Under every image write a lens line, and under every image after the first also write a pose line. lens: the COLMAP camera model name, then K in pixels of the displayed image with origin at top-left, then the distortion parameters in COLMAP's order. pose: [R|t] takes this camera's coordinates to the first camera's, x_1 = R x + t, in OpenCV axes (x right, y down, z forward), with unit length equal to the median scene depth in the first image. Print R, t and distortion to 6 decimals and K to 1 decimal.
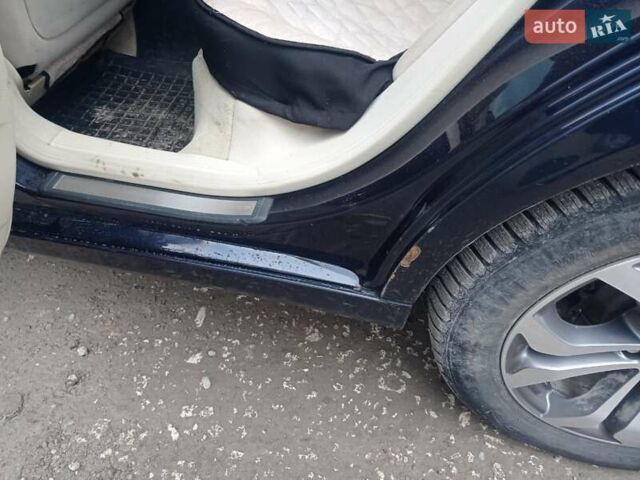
lens RADIAL K [[492.6, 0, 320.0], [0, 492.6, 240.0], [0, 0, 1]] dist [0.009579, -0.004854]
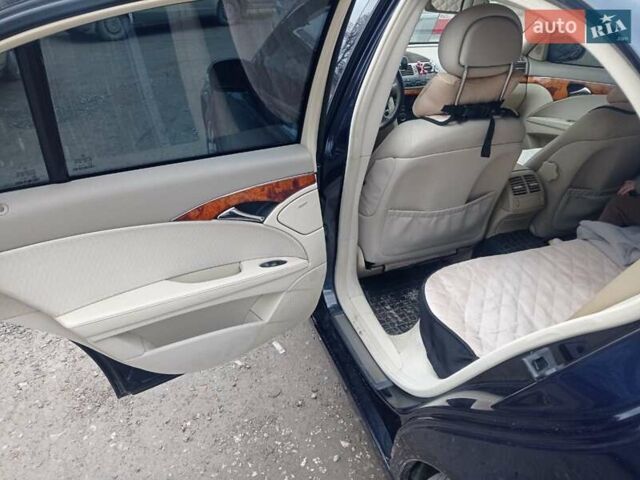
lens RADIAL K [[492.6, 0, 320.0], [0, 492.6, 240.0], [0, 0, 1]] dist [0.009579, -0.004854]
pose [[0.491972, 0.387320, -0.779710, 0.794652], [-0.593152, 0.804688, 0.025467, -0.325568], [0.637287, 0.449957, 0.625623, -0.413383]]
